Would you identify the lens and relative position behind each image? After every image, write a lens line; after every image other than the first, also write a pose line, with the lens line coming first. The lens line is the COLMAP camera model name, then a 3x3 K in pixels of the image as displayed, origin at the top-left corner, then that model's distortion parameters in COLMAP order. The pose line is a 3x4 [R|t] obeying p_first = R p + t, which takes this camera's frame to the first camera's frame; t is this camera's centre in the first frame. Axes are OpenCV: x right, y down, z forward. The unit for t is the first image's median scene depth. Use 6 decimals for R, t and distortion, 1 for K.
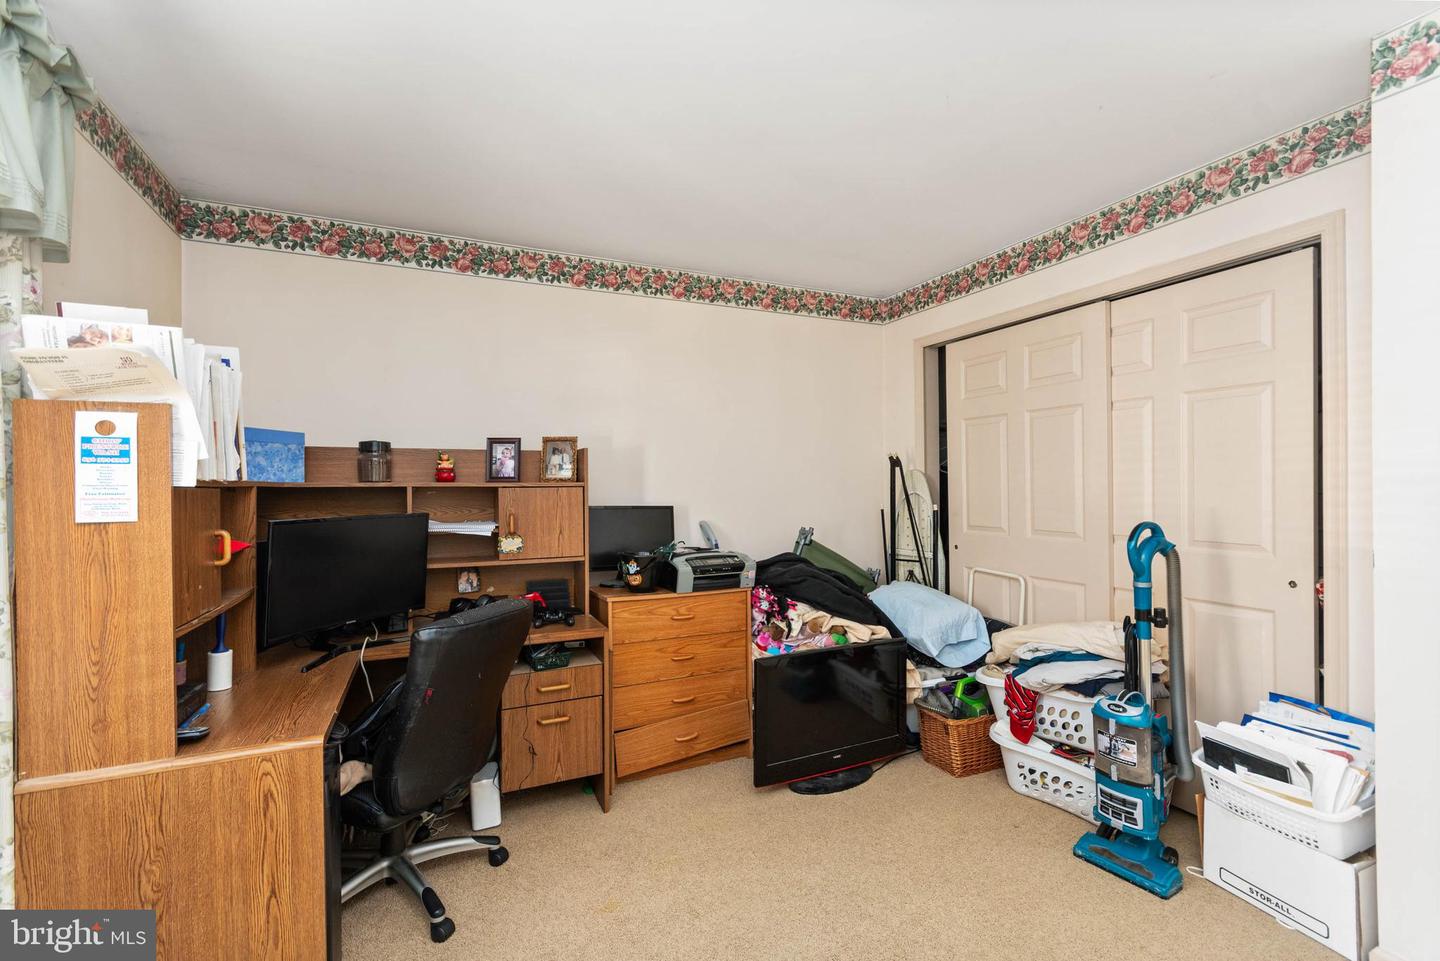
lens RADIAL K [[627.0, 0, 720.0], [0, 627.0, 480.5], [0, 0, 1]] dist [0.011565, 0.000044]
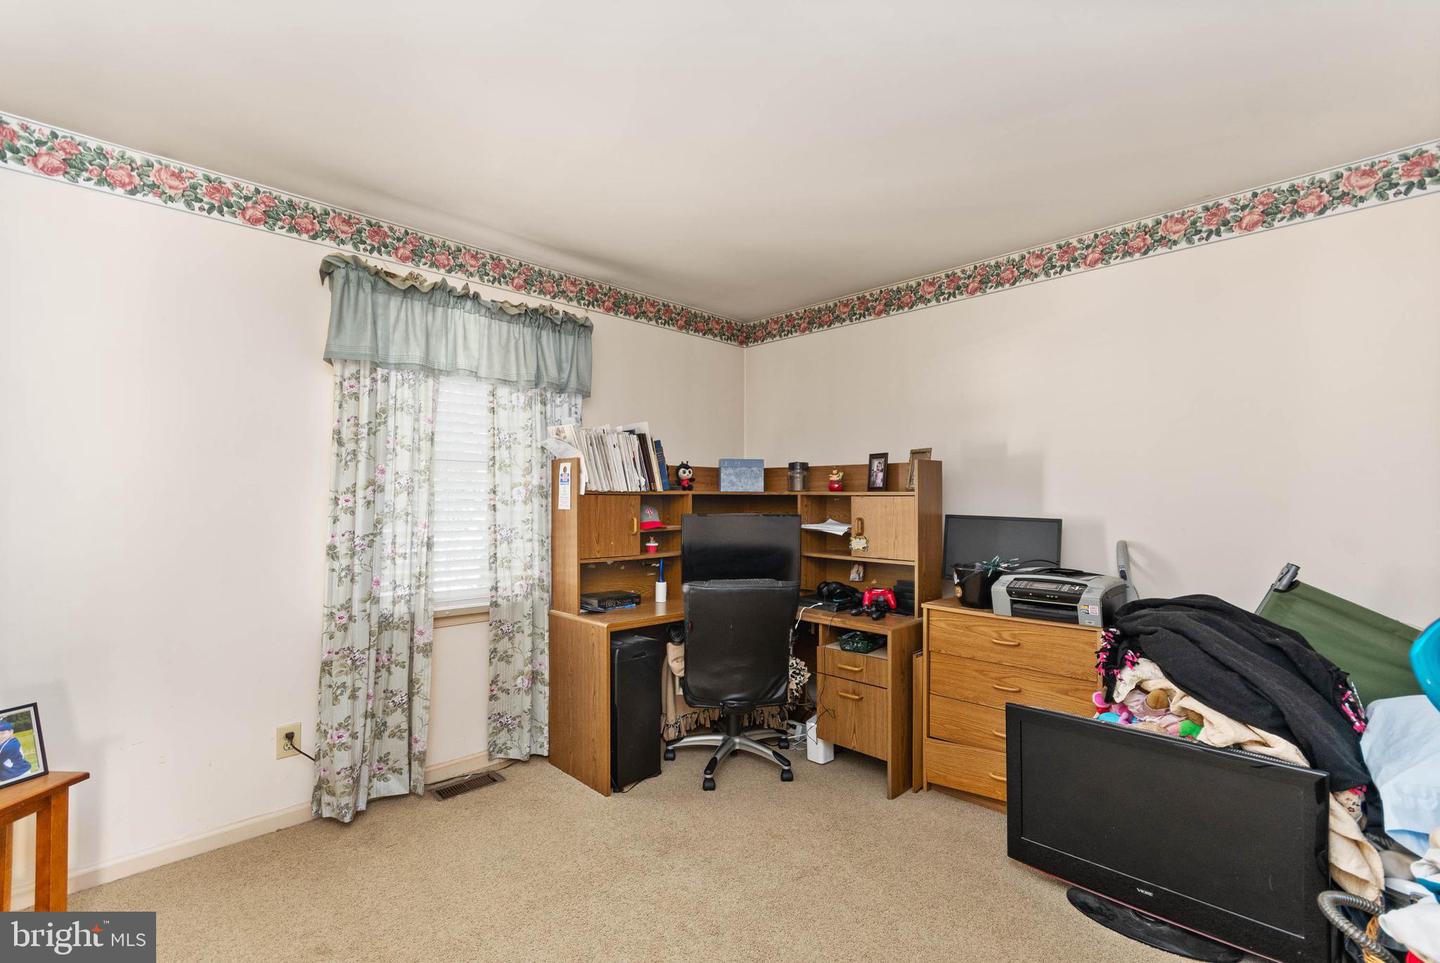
lens RADIAL K [[633.6, 0, 720.0], [0, 633.6, 481.5], [0, 0, 1]] dist [0.034111, 0.000126]
pose [[0.370067, -0.013292, -0.928910, 0.667110], [0.004865, 0.999912, -0.012369, -0.002641], [0.928992, 0.000058, 0.370099, 0.297480]]
